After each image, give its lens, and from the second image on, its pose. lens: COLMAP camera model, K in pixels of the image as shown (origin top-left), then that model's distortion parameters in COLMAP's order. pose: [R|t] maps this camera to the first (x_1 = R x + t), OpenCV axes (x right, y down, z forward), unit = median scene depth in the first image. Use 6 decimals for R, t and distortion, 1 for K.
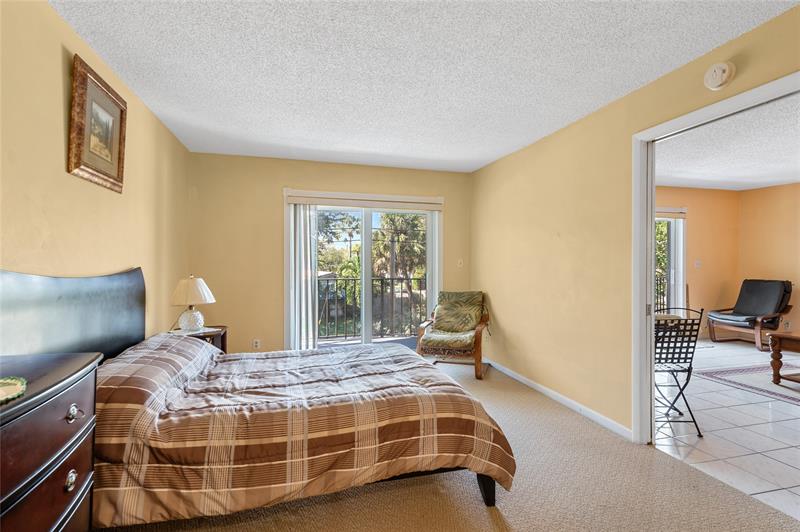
lens RADIAL K [[380.0, 0, 404.5], [0, 380.0, 264.5], [0, 0, 1]] dist [0.001304, -0.000305]
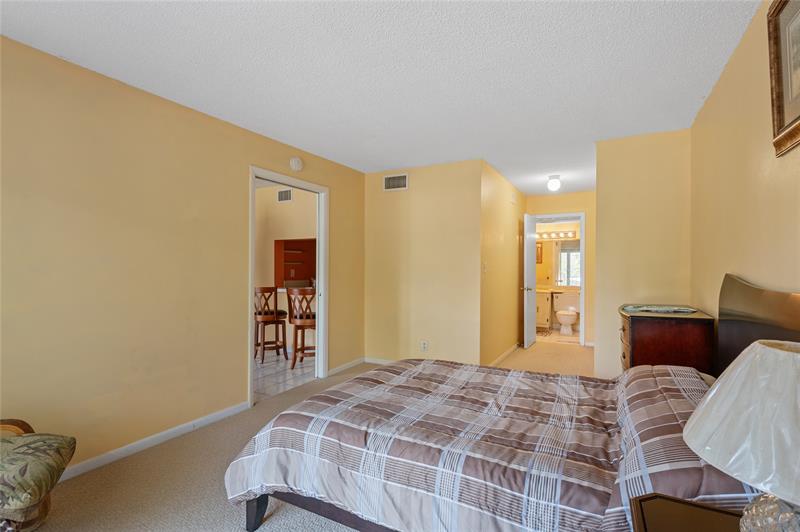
lens RADIAL K [[380.0, 0, 404.5], [0, 380.0, 264.5], [0, 0, 1]] dist [0.001304, -0.000305]
pose [[-0.736115, -0.001179, 0.676855, -0.635624], [-0.006415, 0.999966, -0.005236, -0.008791], [-0.676826, -0.008197, -0.736098, 1.579900]]
